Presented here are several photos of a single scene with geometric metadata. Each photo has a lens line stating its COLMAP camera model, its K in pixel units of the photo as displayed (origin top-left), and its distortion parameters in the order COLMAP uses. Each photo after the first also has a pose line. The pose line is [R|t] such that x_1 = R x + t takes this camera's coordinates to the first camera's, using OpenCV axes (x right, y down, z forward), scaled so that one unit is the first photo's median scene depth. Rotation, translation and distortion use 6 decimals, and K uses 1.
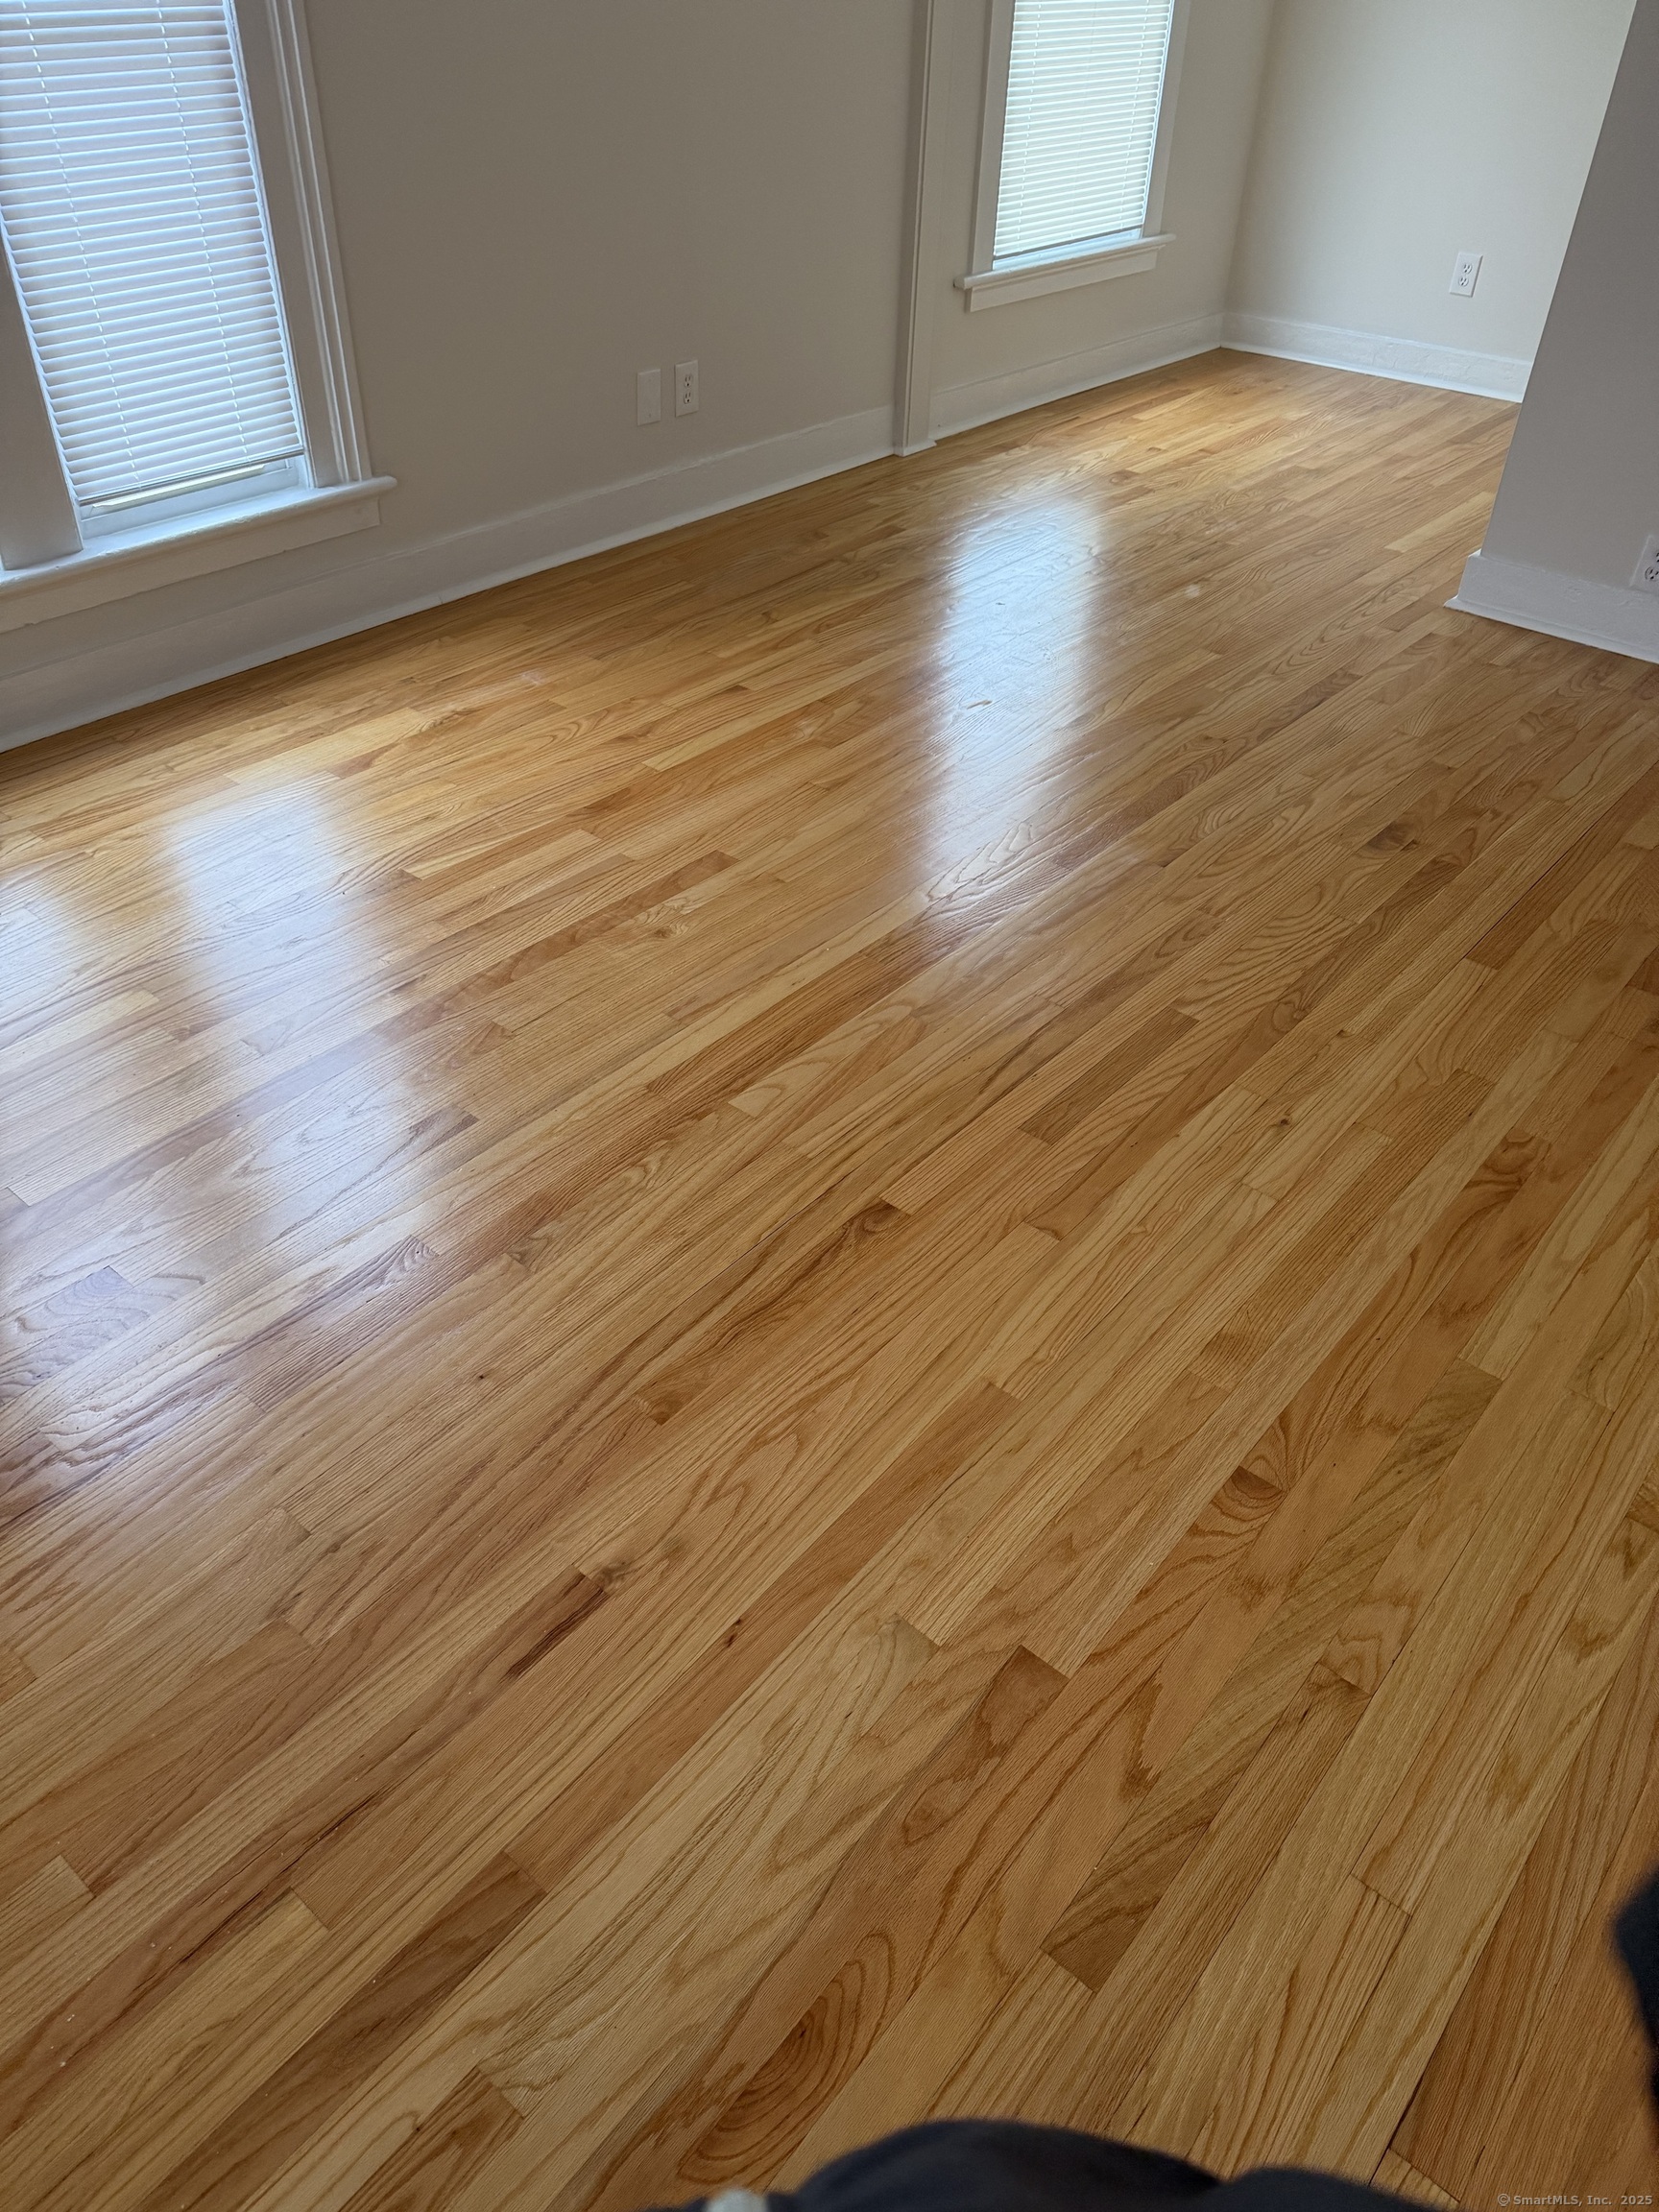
lens RADIAL K [[1581.1, 0, 827.2], [0, 1581.1, 1072.4], [0, 0, 1]] dist [0.104047, -0.099535]
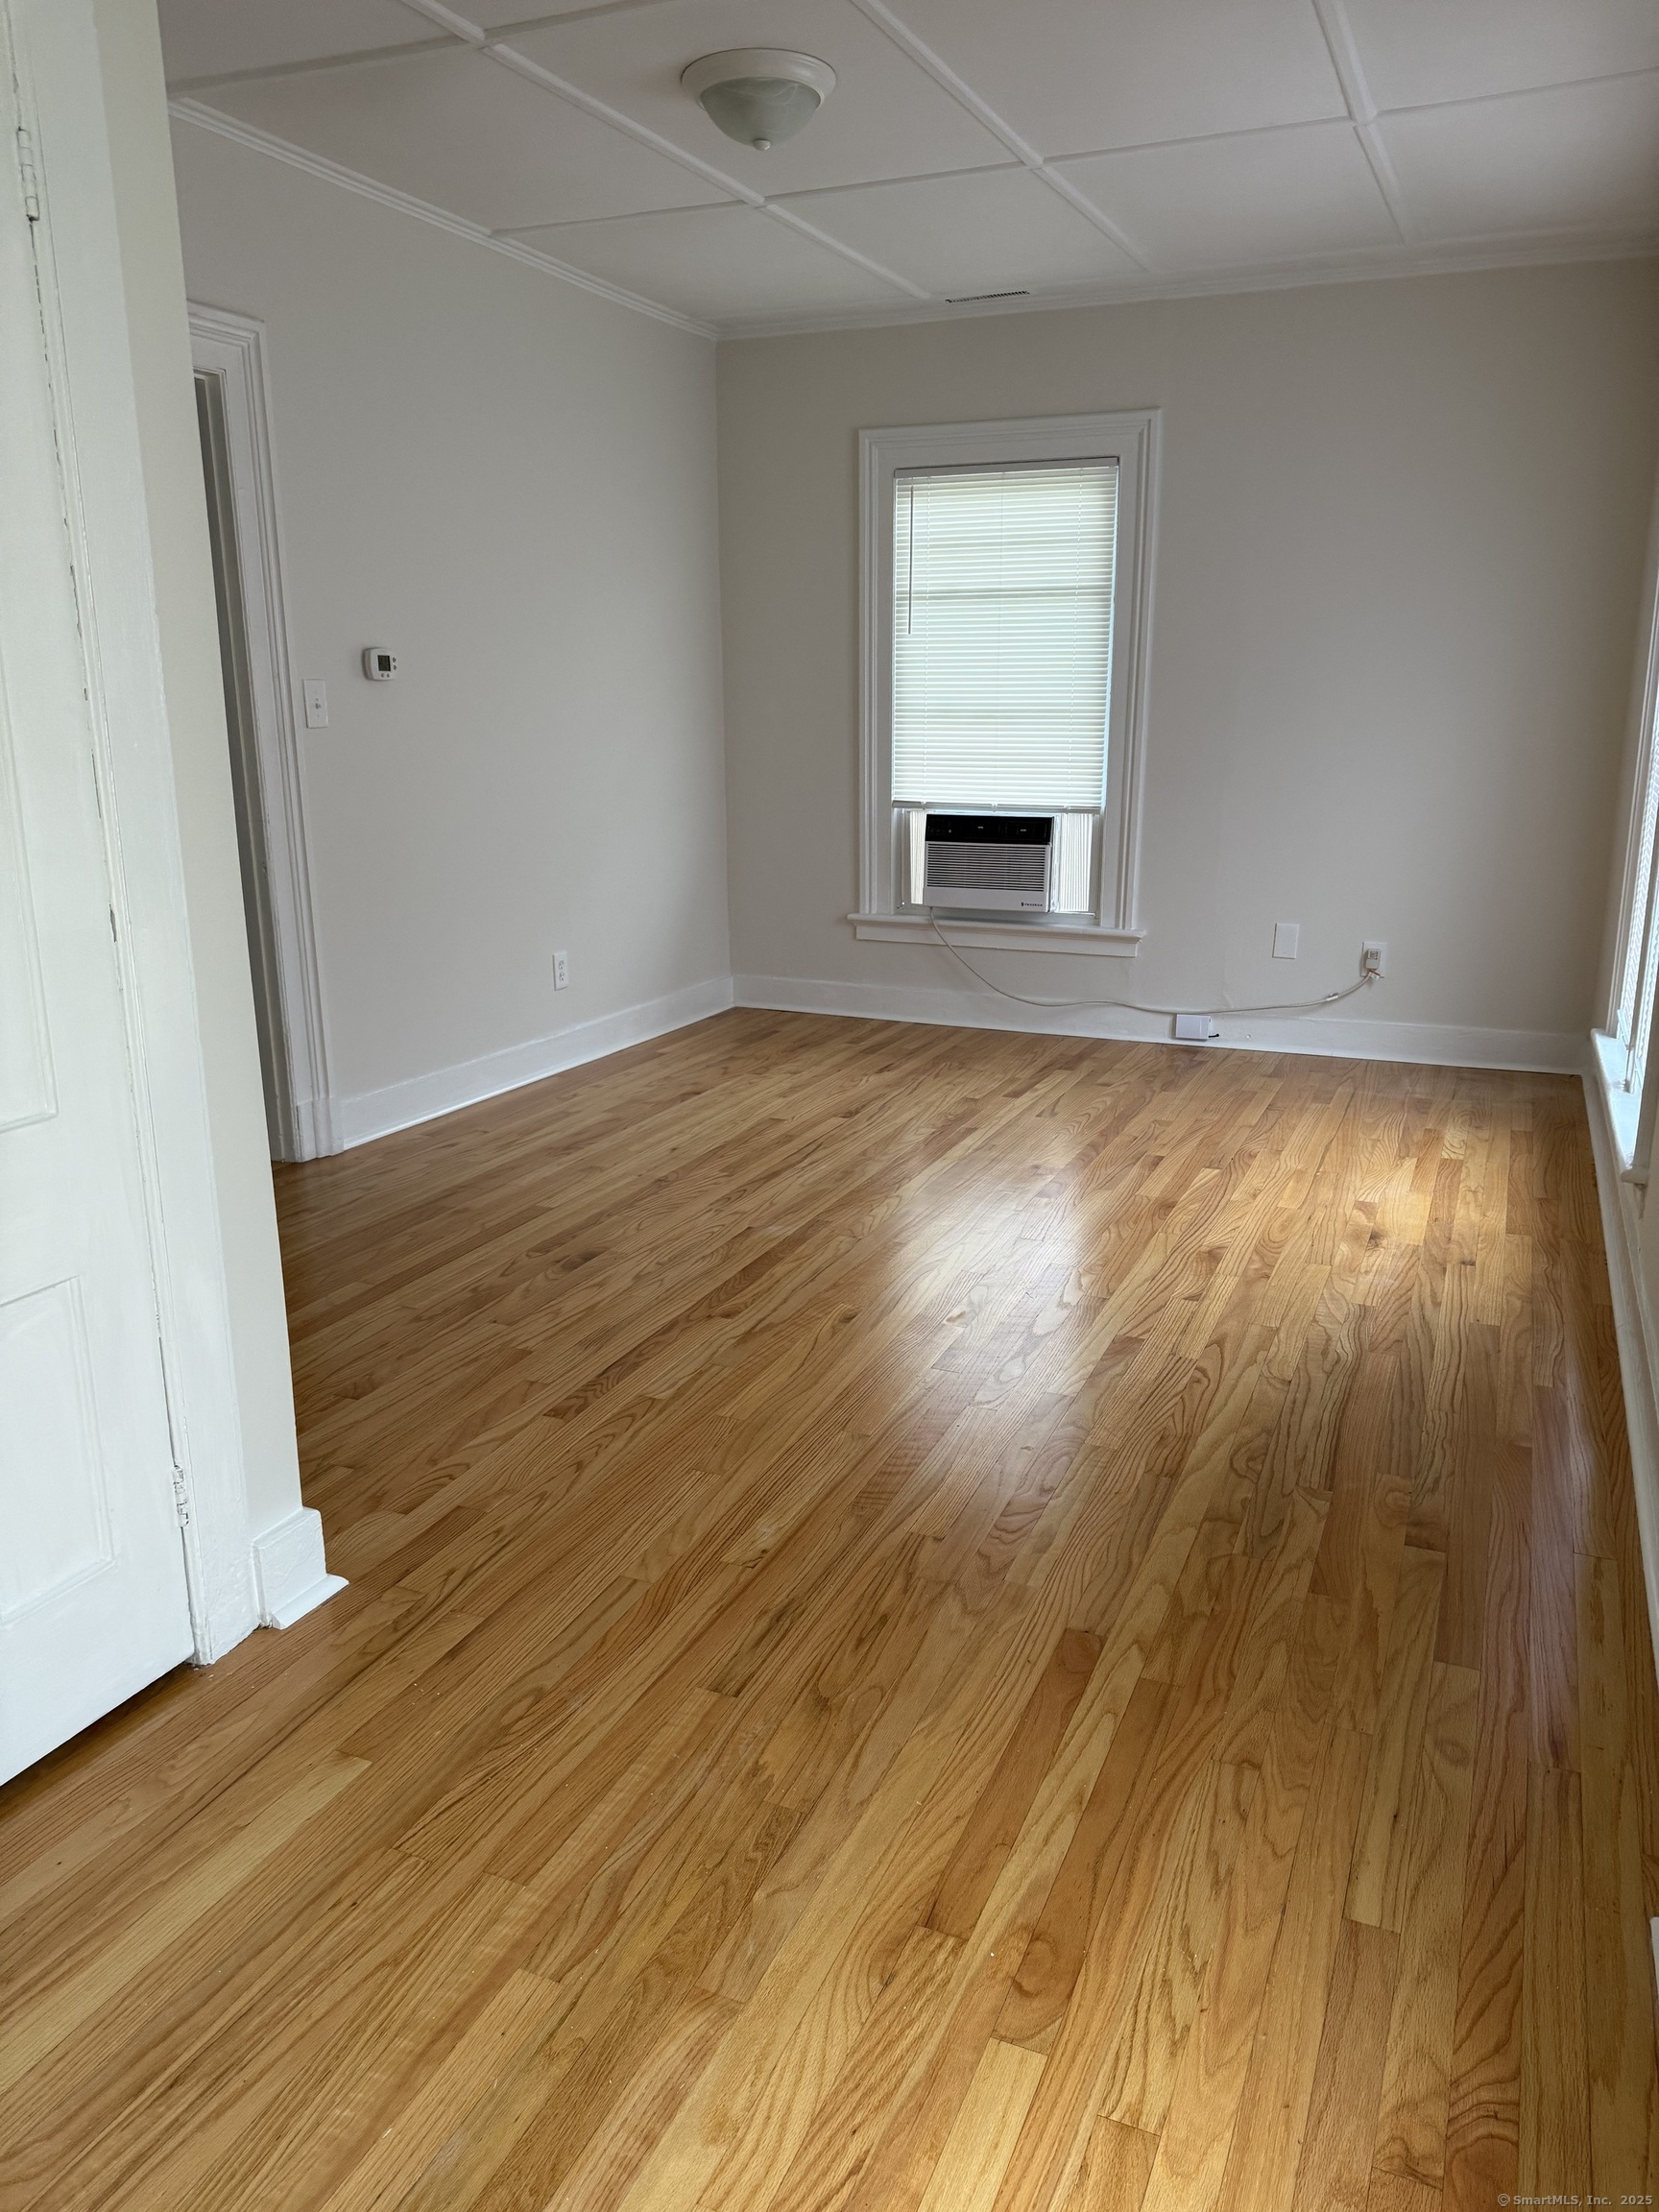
lens RADIAL K [[1535.6, 0, 829.5], [0, 1535.6, 1106.0], [0, 0, 1]] dist [0.178631, -0.087567]
pose [[-0.959504, 0.046793, -0.277782, 0.548288], [-0.188088, 0.627665, 0.755420, -1.301817], [0.209702, 0.777076, -0.593446, 1.854248]]
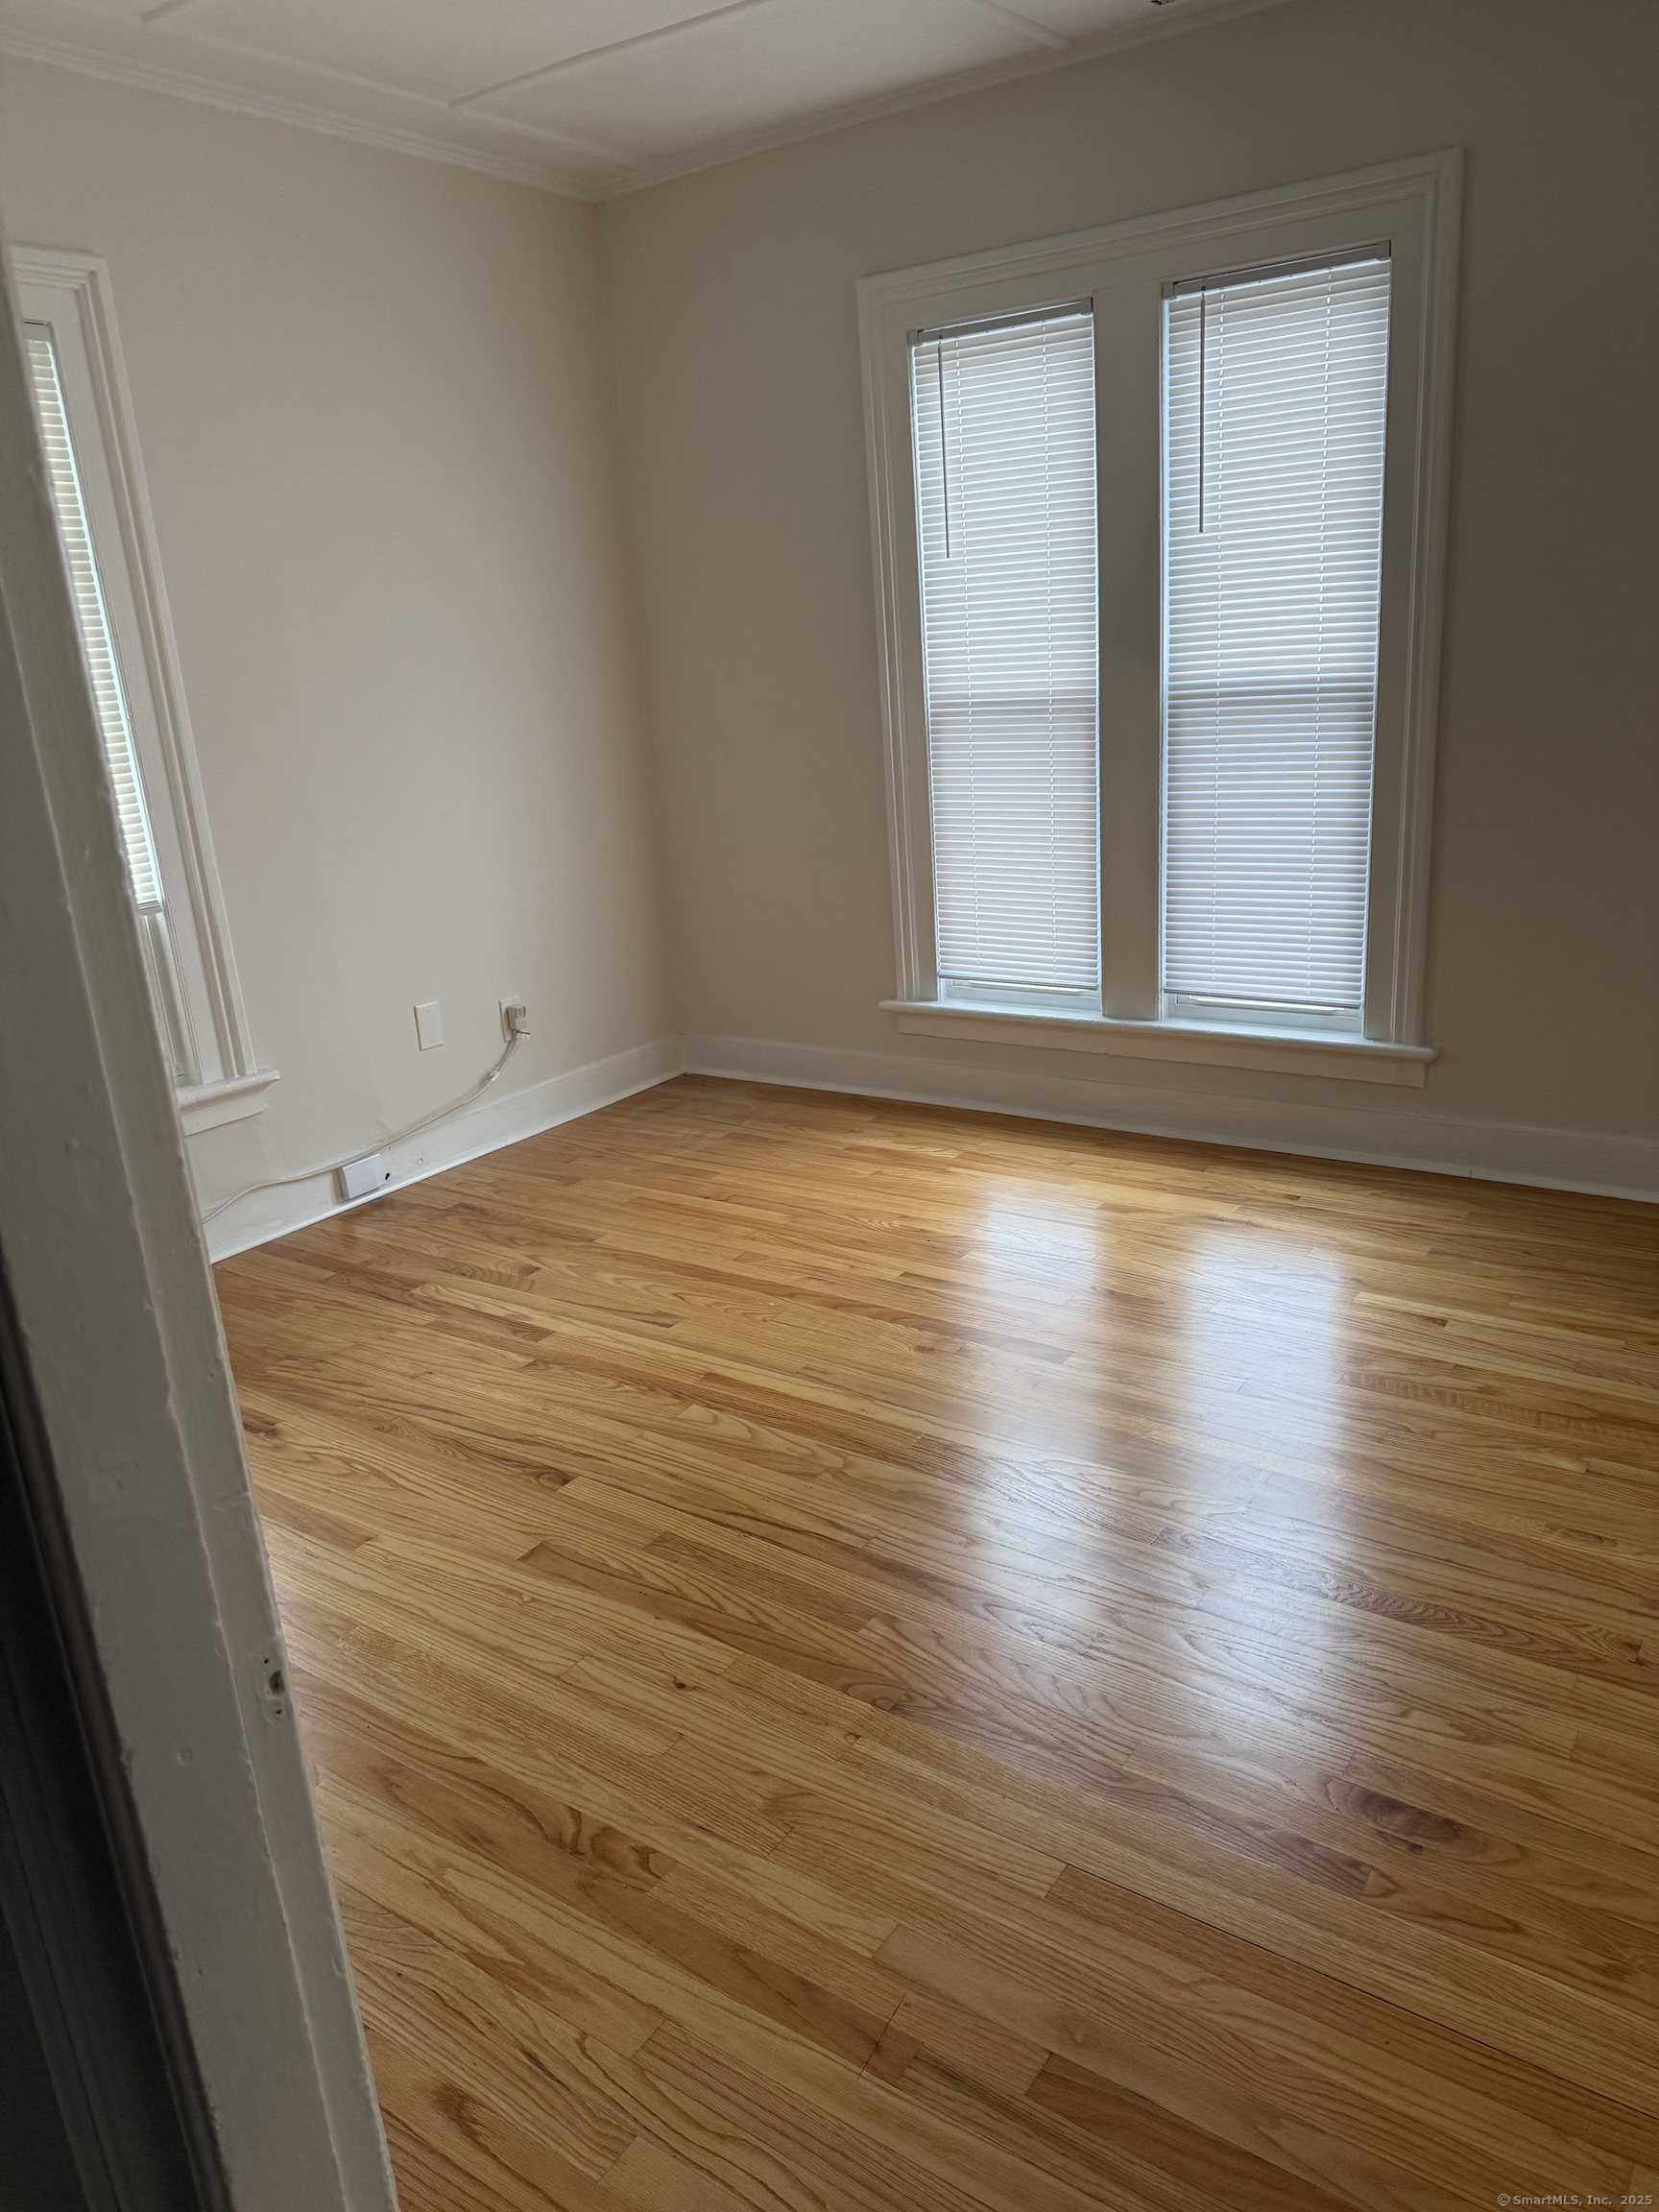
lens RADIAL K [[1581.1, 0, 827.2], [0, 1581.1, 1072.4], [0, 0, 1]] dist [0.104047, -0.099535]
pose [[0.082877, 0.243166, -0.966438, 0.971998], [-0.546480, 0.822051, 0.159974, -0.404166], [0.833362, 0.514880, 0.201015, 0.594340]]
